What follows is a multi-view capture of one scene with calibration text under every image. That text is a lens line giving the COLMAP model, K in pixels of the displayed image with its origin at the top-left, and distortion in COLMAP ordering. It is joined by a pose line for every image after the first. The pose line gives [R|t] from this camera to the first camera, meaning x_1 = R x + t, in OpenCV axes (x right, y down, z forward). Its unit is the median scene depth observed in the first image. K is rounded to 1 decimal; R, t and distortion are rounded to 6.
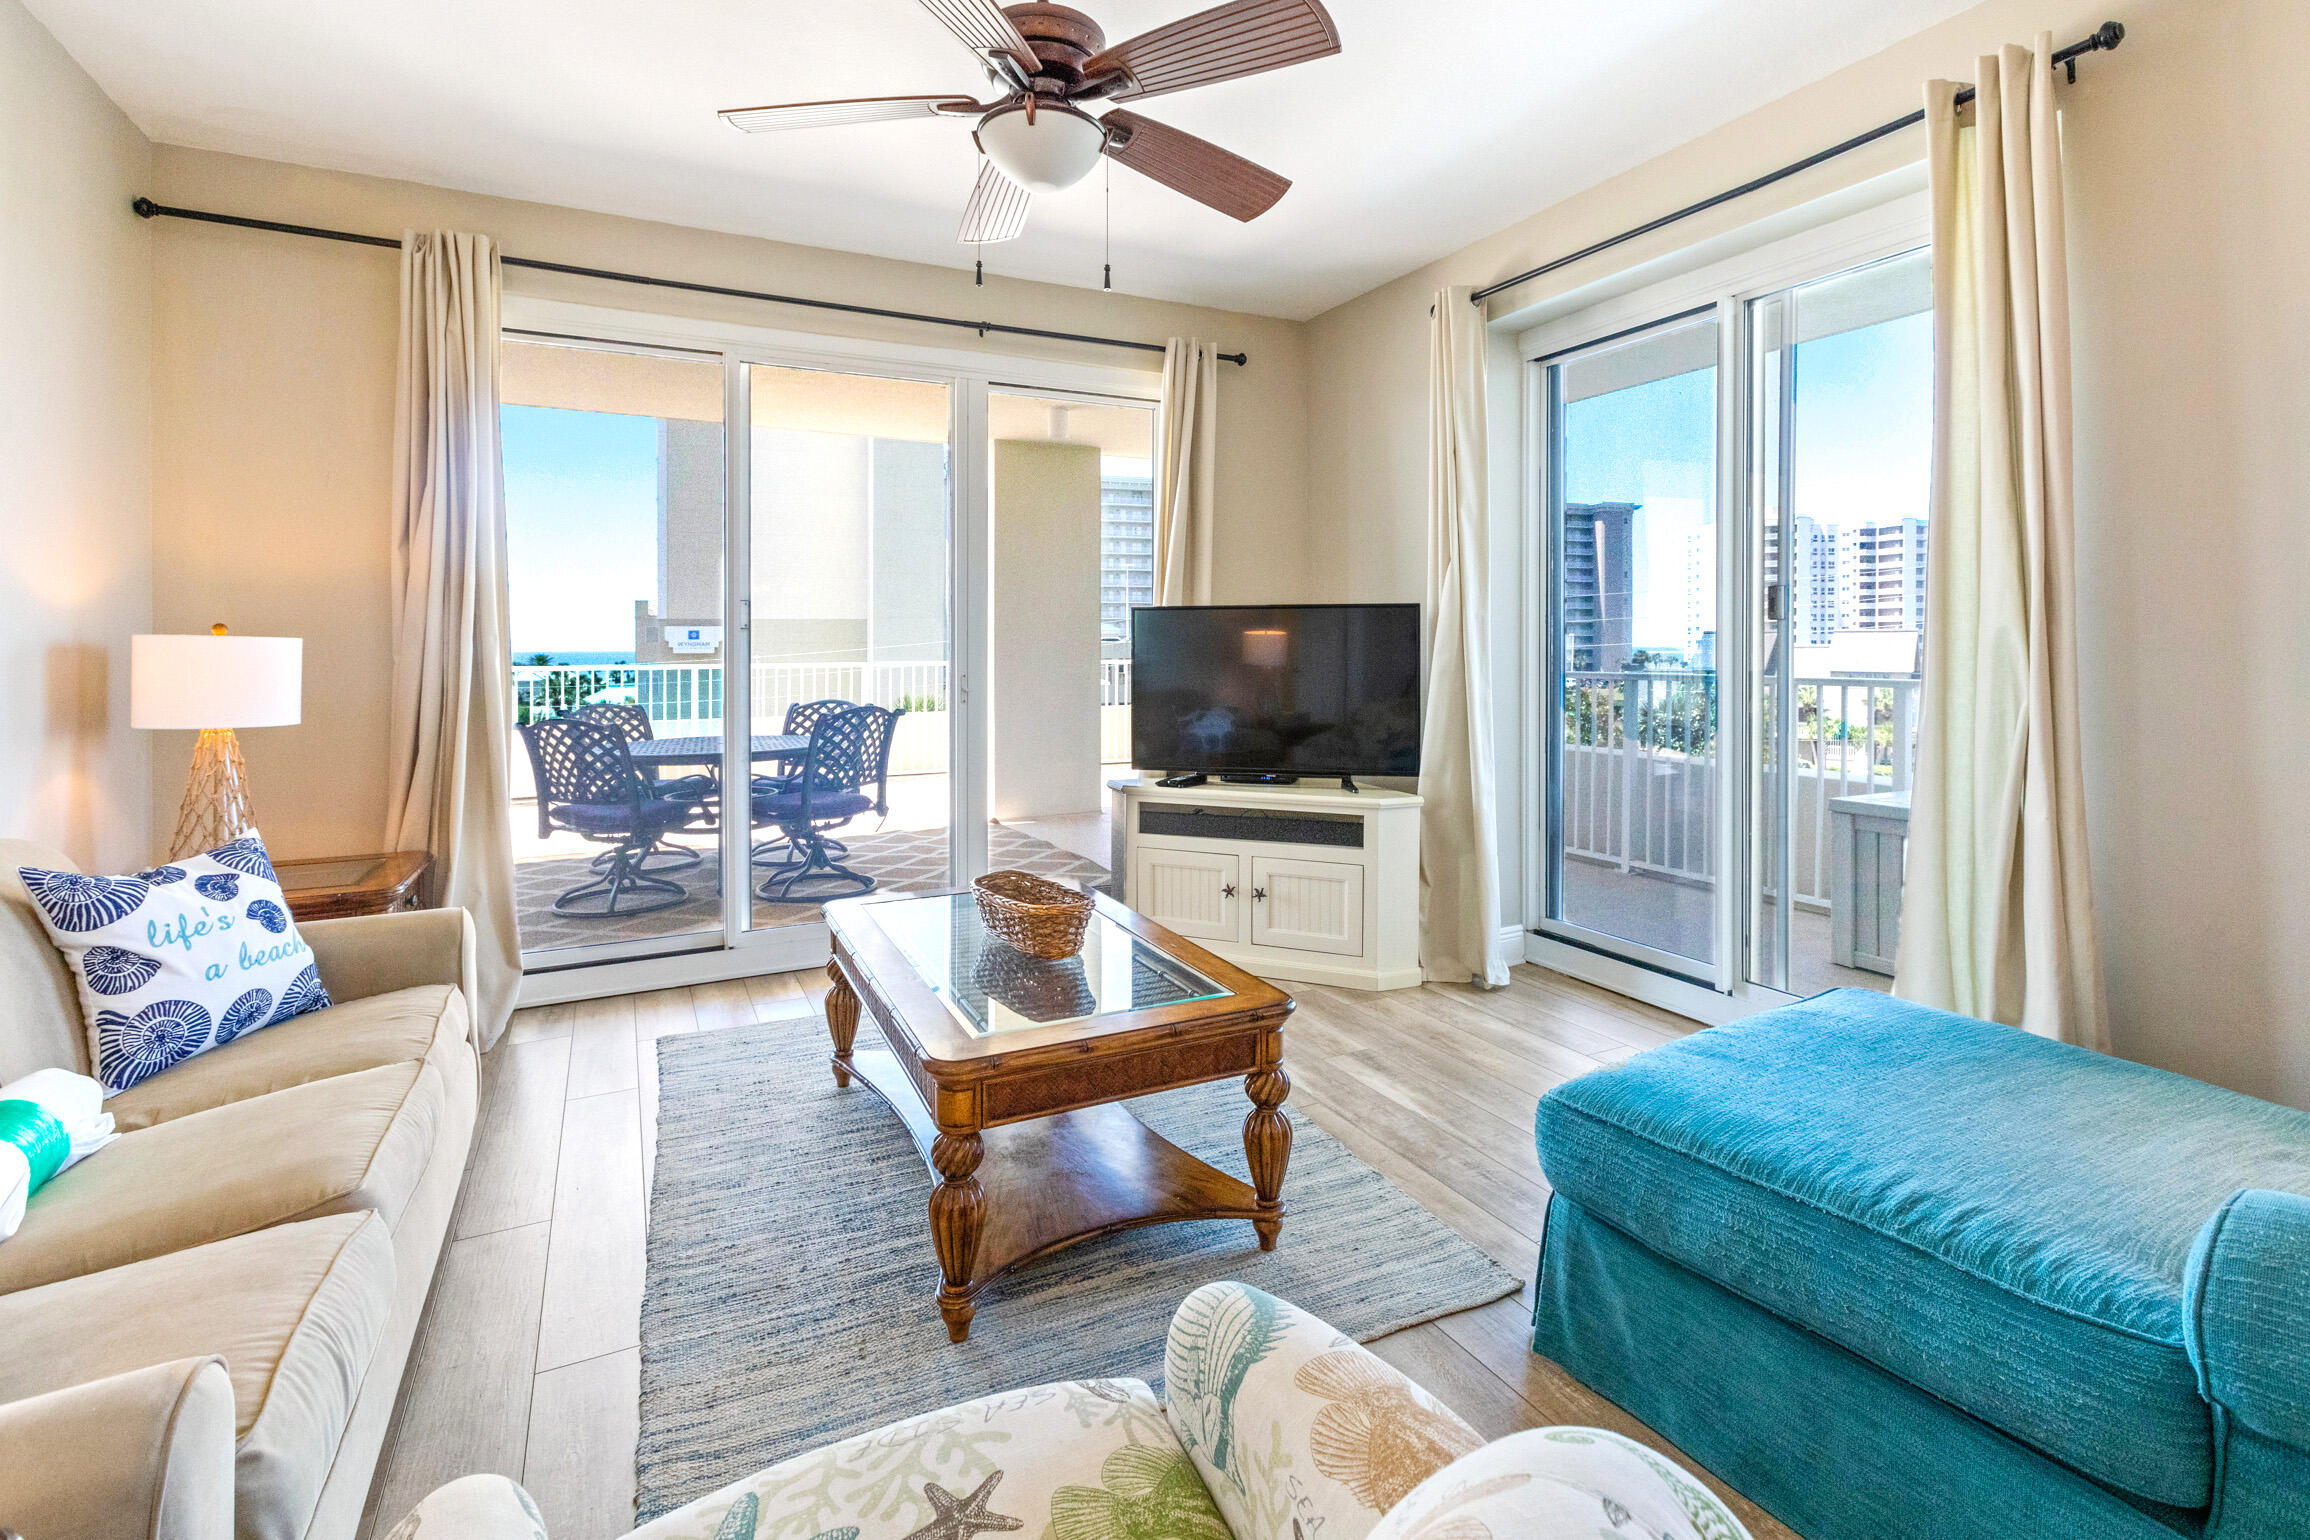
lens RADIAL K [[1071.3, 0, 1165.6], [0, 1071.3, 652.5], [0, 0, 1]] dist [0.000192, -0.000374]
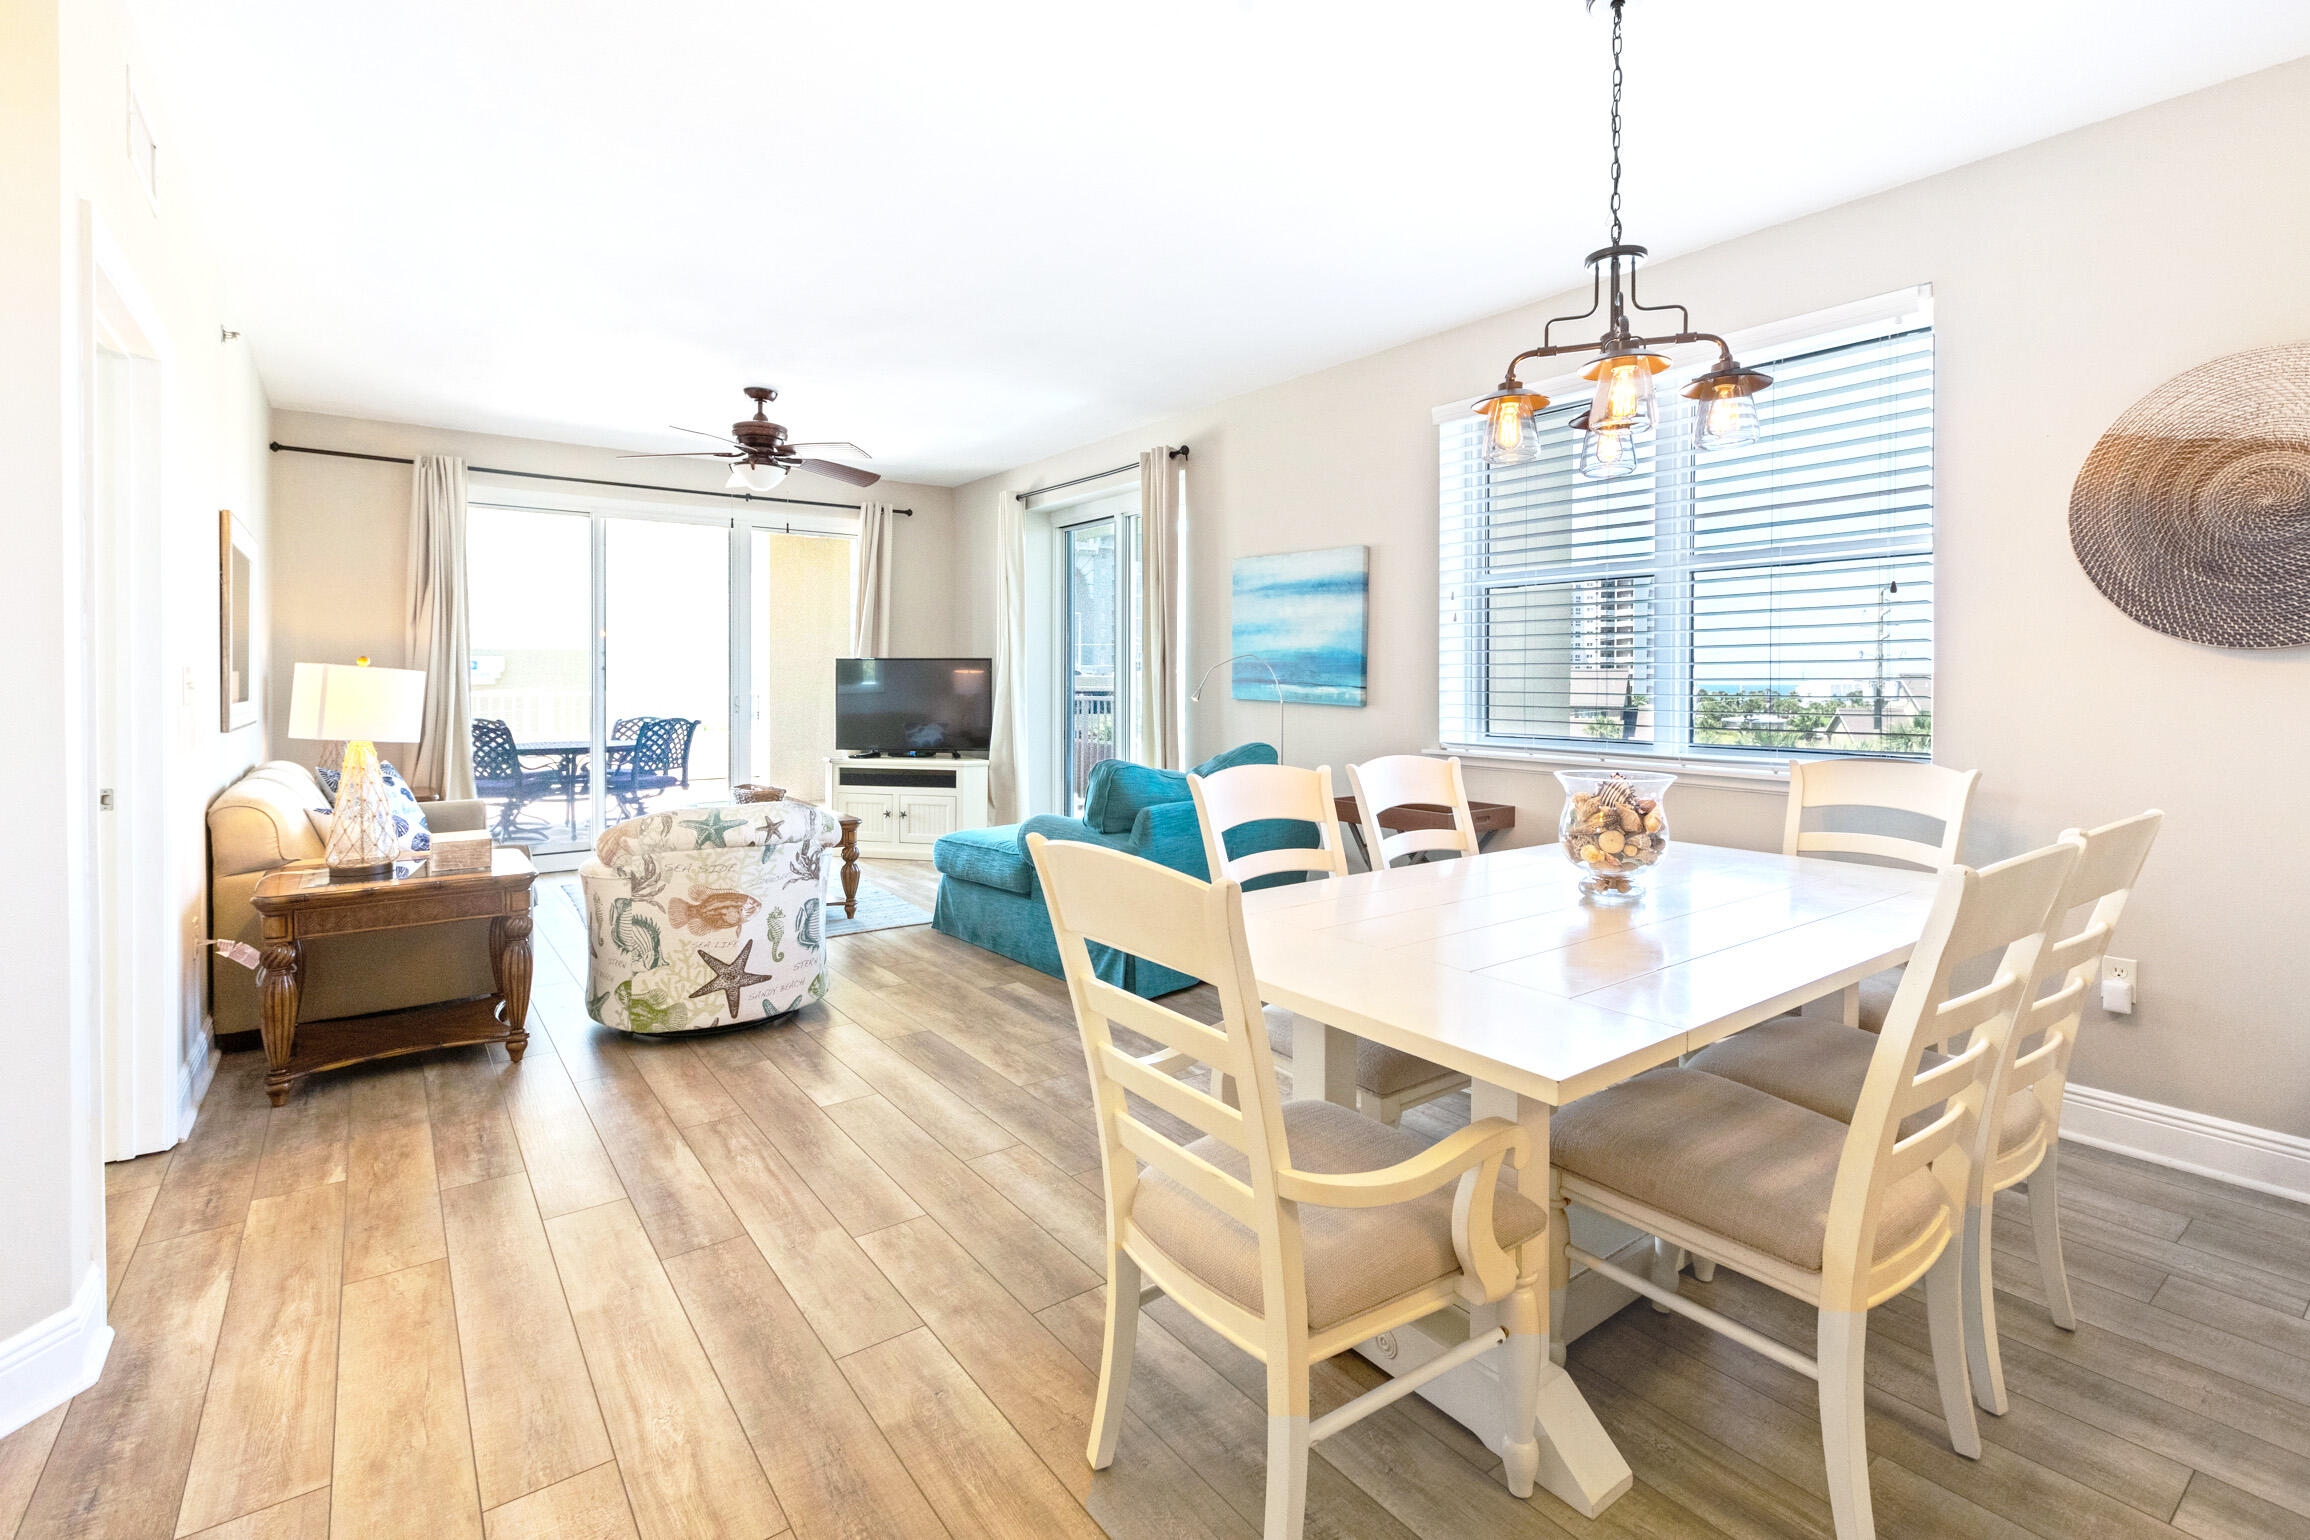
lens RADIAL K [[1053.7, 0, 1151.1], [0, 1053.7, 695.2], [0, 0, 1]] dist [0.001133, 0.000452]
pose [[0.986440, 0.002764, 0.164101, 0.215219], [-0.004009, 0.999966, 0.007252, 0.004247], [-0.164076, -0.007812, 0.986417, -0.880683]]
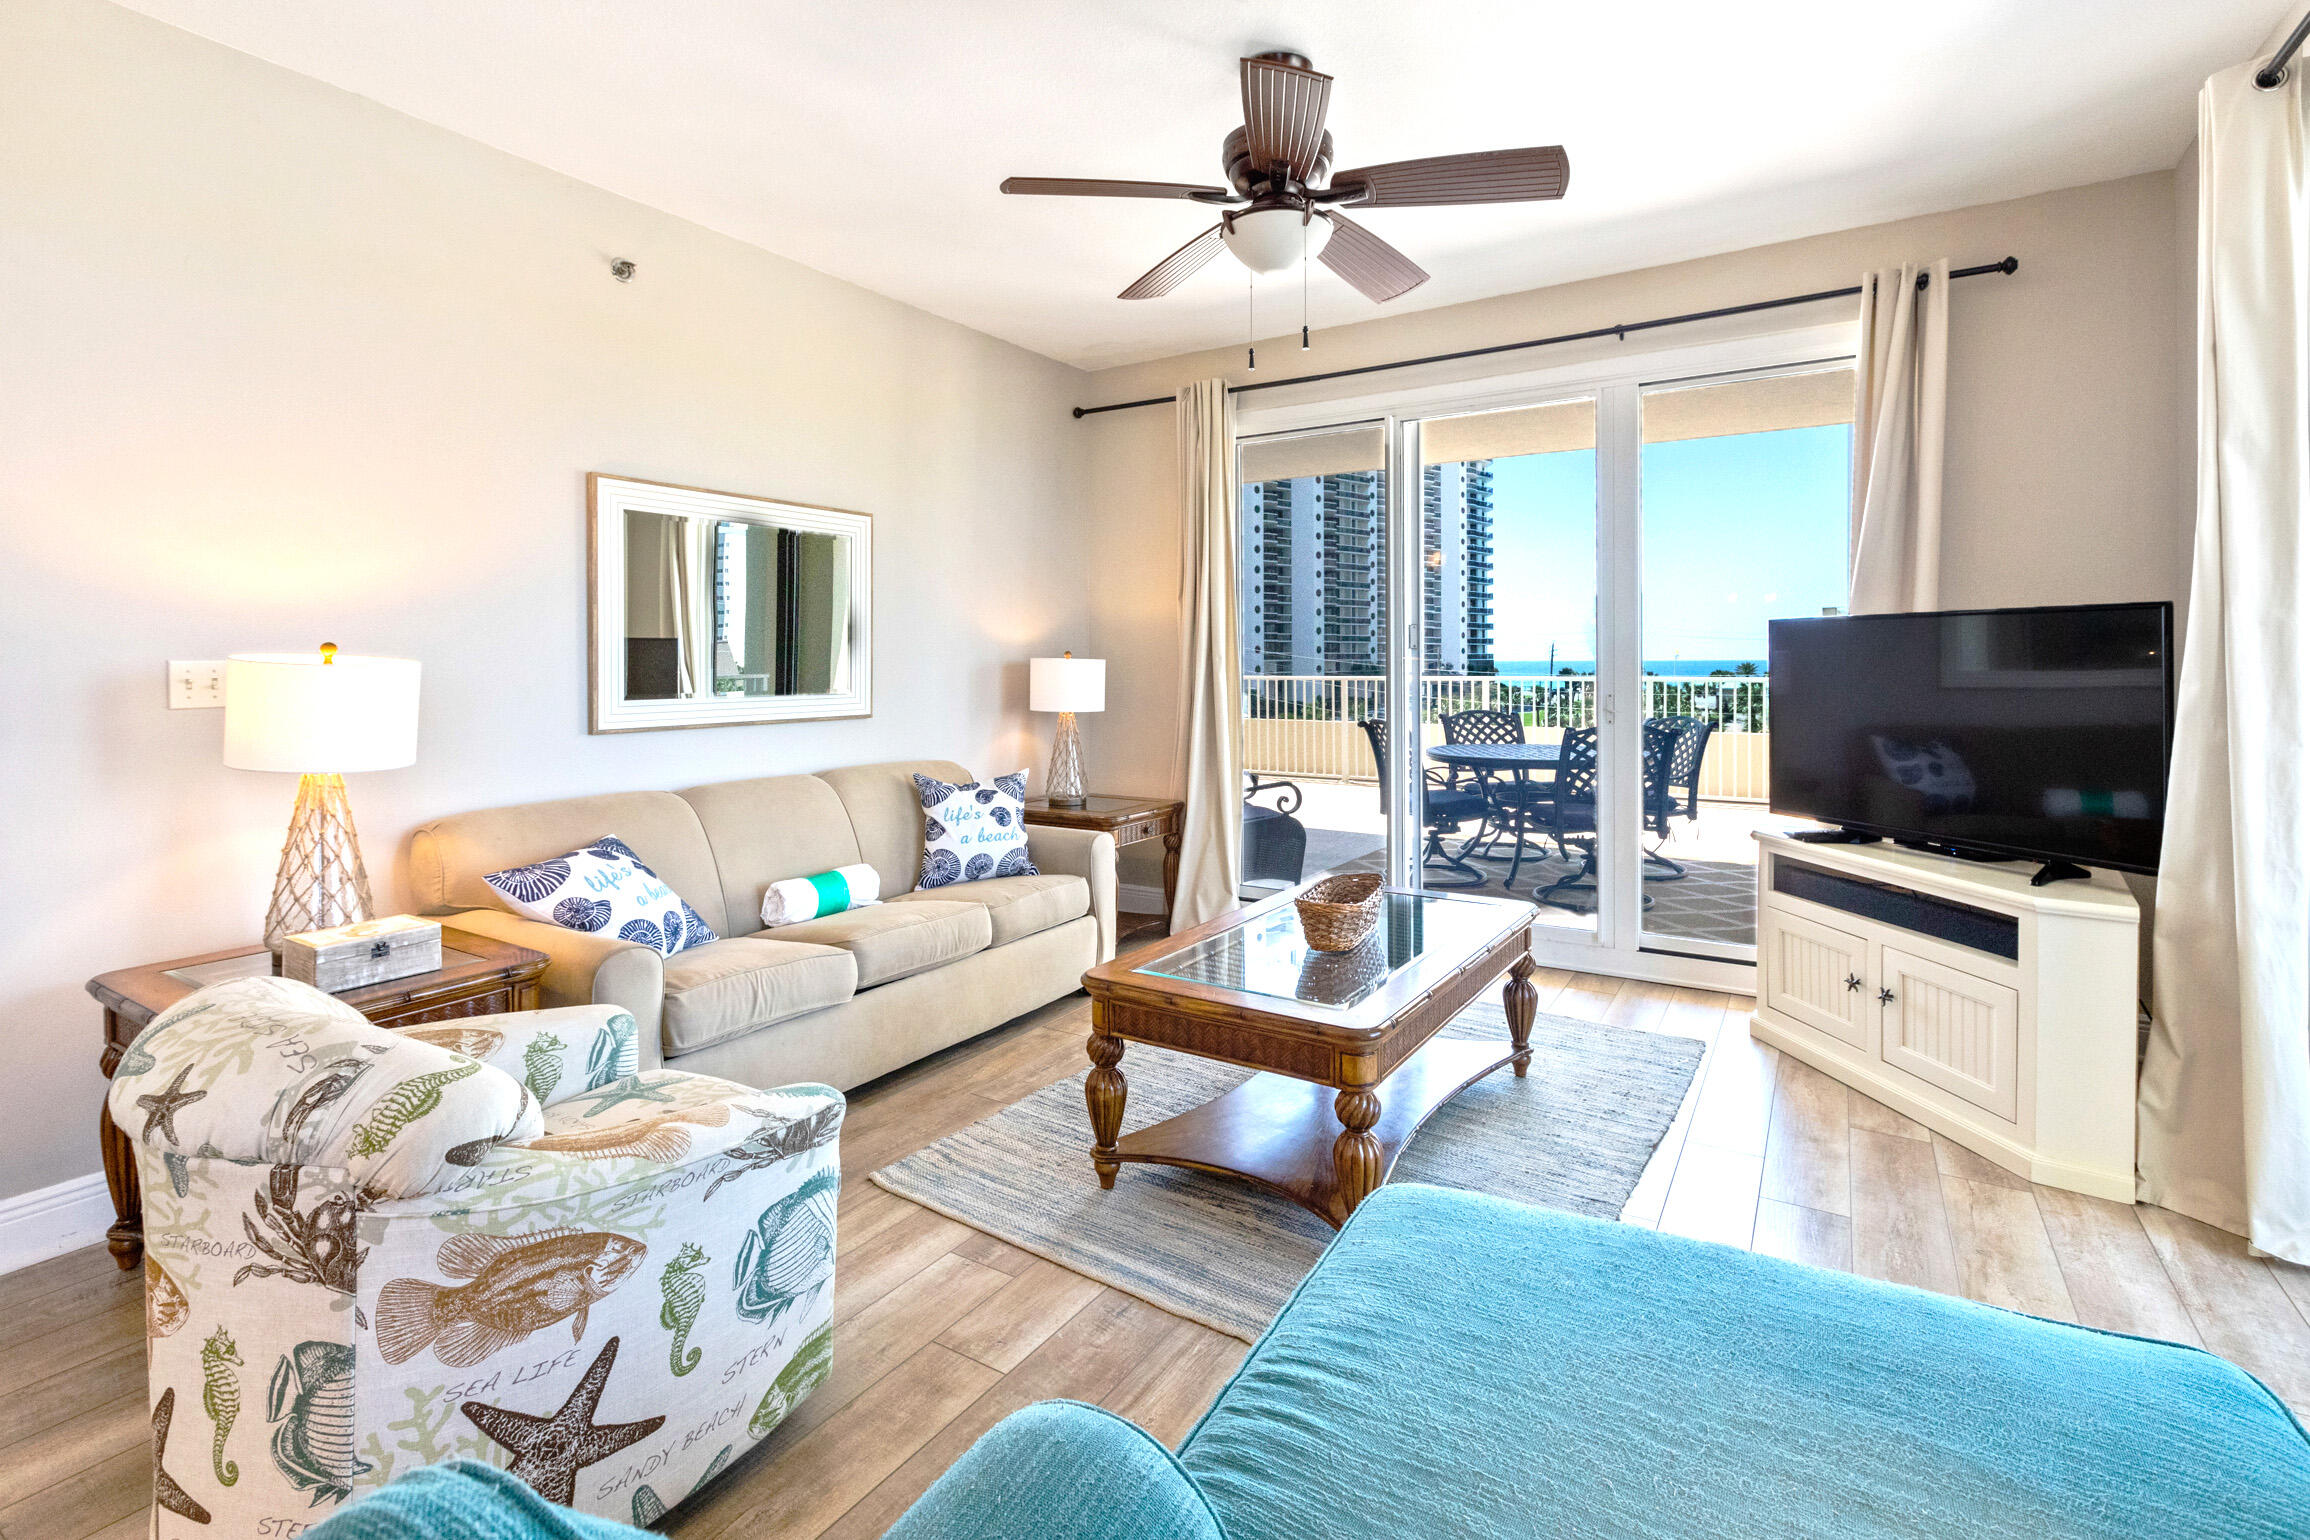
lens RADIAL K [[1063.9, 0, 1165.2], [0, 1063.9, 661.2], [0, 0, 1]] dist [0.000612, 0.000127]
pose [[0.511552, 0.002995, -0.859247, 0.481120], [-0.002625, 0.999995, 0.001923, -0.010654], [0.859248, 0.001272, 0.511558, 0.184213]]
